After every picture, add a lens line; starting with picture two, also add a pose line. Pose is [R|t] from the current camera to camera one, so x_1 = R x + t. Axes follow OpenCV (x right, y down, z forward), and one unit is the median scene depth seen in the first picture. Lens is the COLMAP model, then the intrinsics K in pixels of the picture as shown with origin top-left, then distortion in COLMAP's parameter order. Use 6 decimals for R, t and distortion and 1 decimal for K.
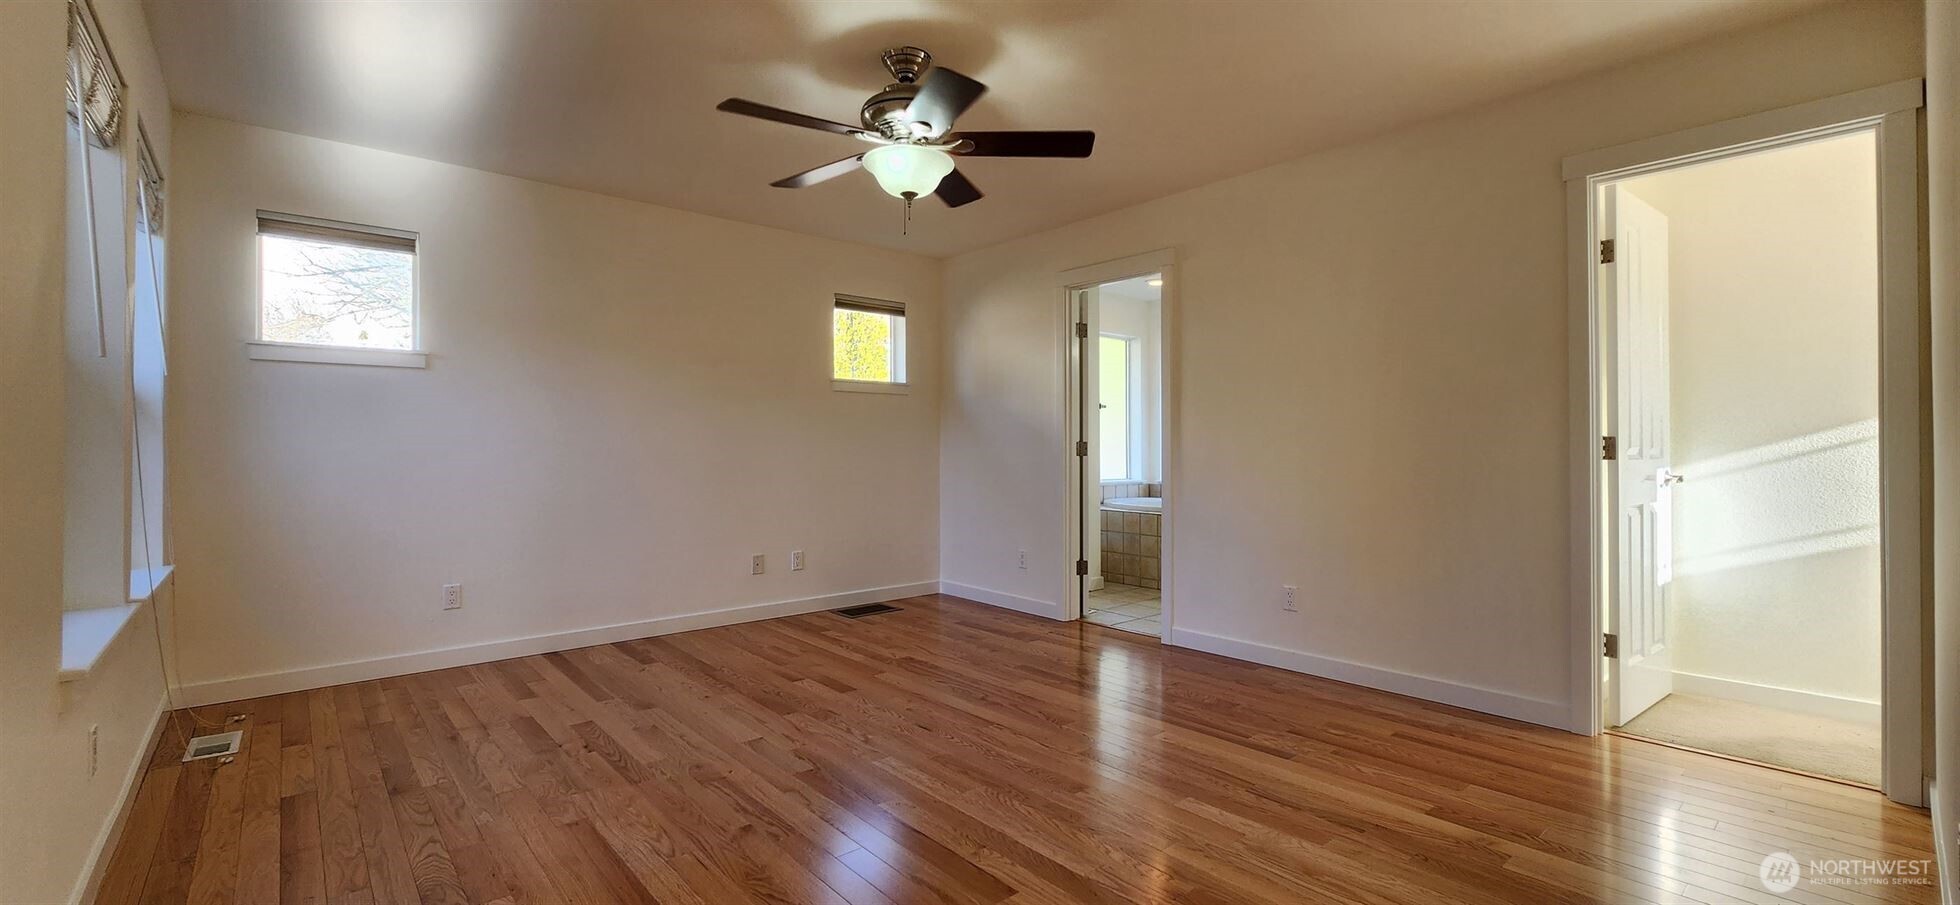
lens RADIAL K [[801.4, 0, 985.8], [0, 801.4, 444.6], [0, 0, 1]] dist [0.003211, -0.000200]
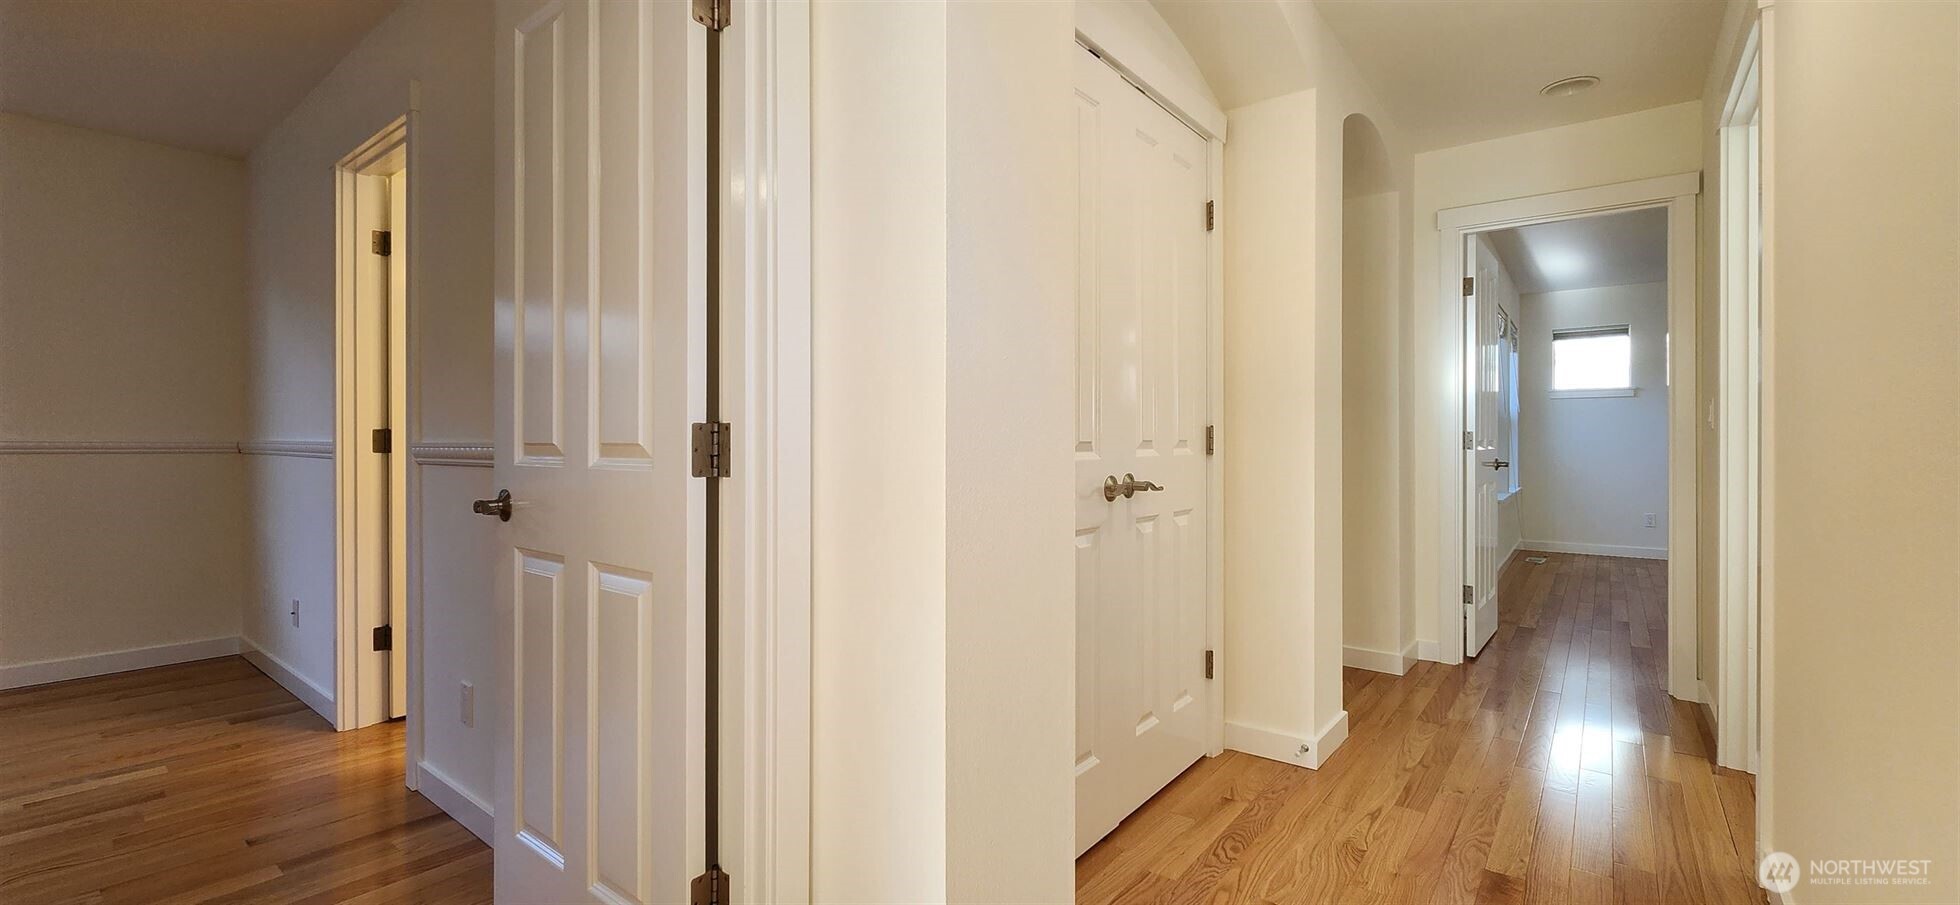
lens RADIAL K [[801.4, 0, 985.8], [0, 801.4, 444.6], [0, 0, 1]] dist [0.003211, -0.000200]
pose [[0.195682, 0.005600, -0.980651, 0.894137], [0.010708, 0.999912, 0.007847, -0.011621], [0.980609, -0.012036, 0.195605, -0.903957]]
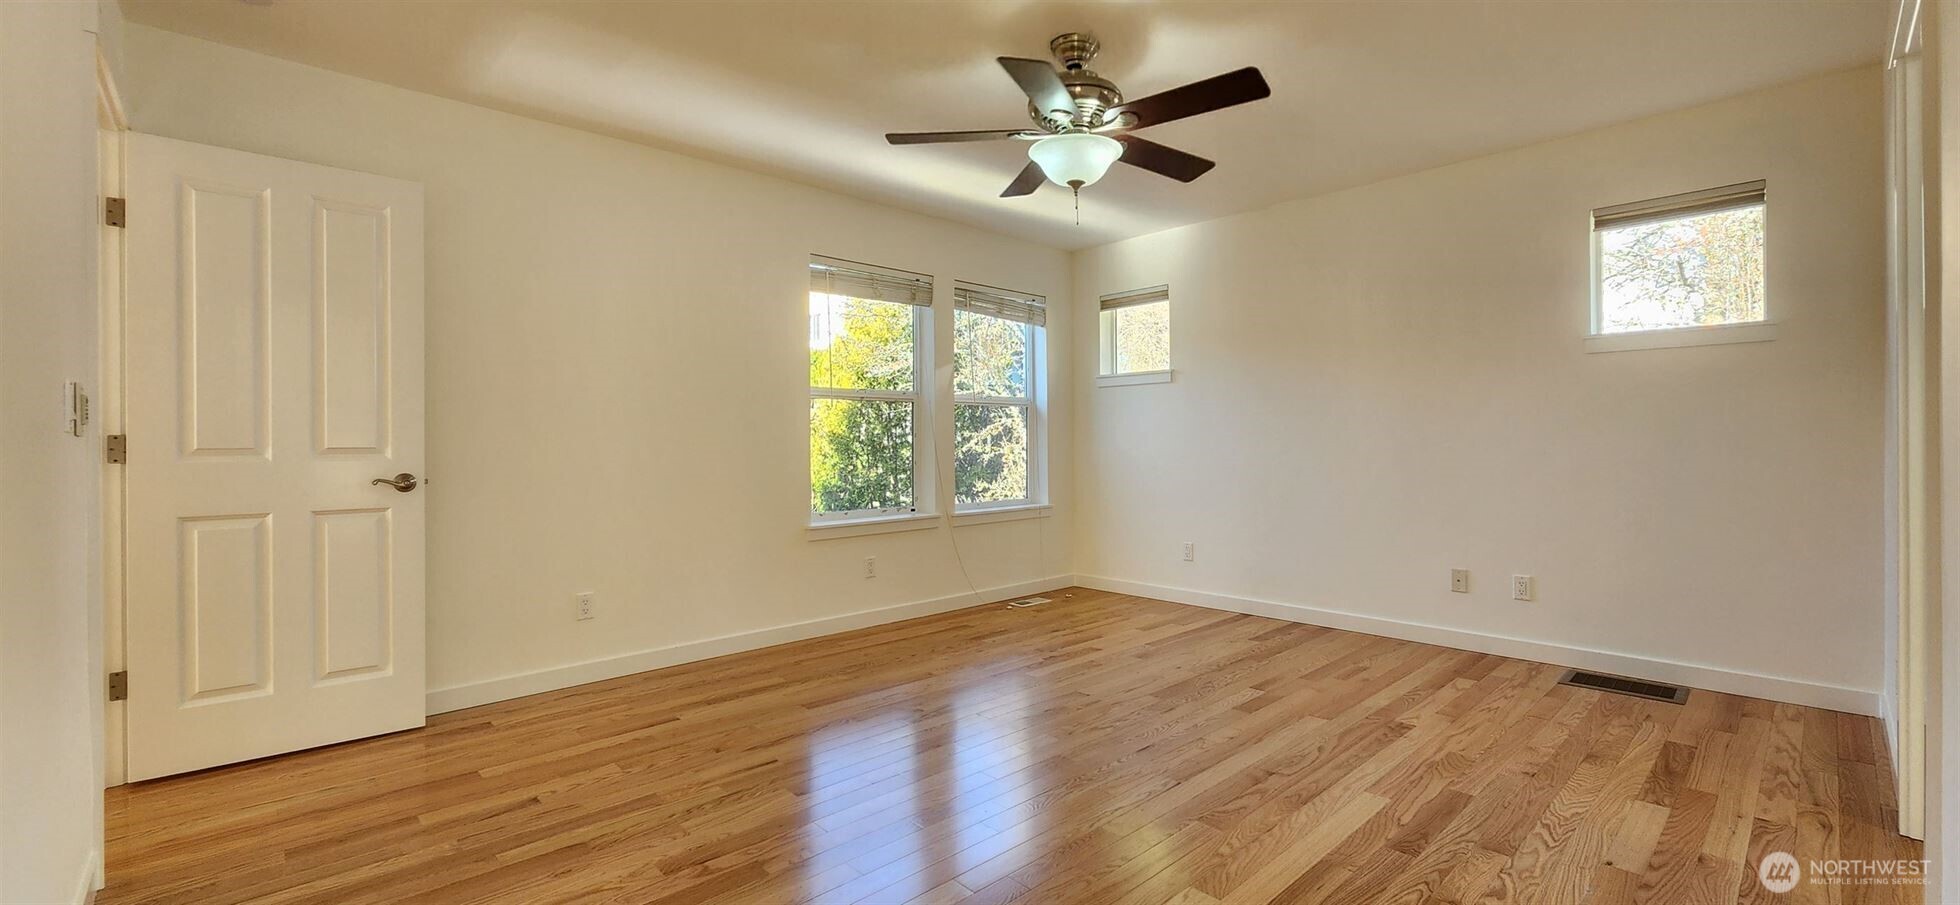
lens RADIAL K [[801.4, 0, 985.8], [0, 801.4, 444.6], [0, 0, 1]] dist [0.003211, -0.000200]
pose [[0.025965, 0.008693, -0.999625, 0.700741], [0.017062, 0.999813, 0.009138, -0.005911], [0.999517, -0.017292, 0.025811, 0.670379]]
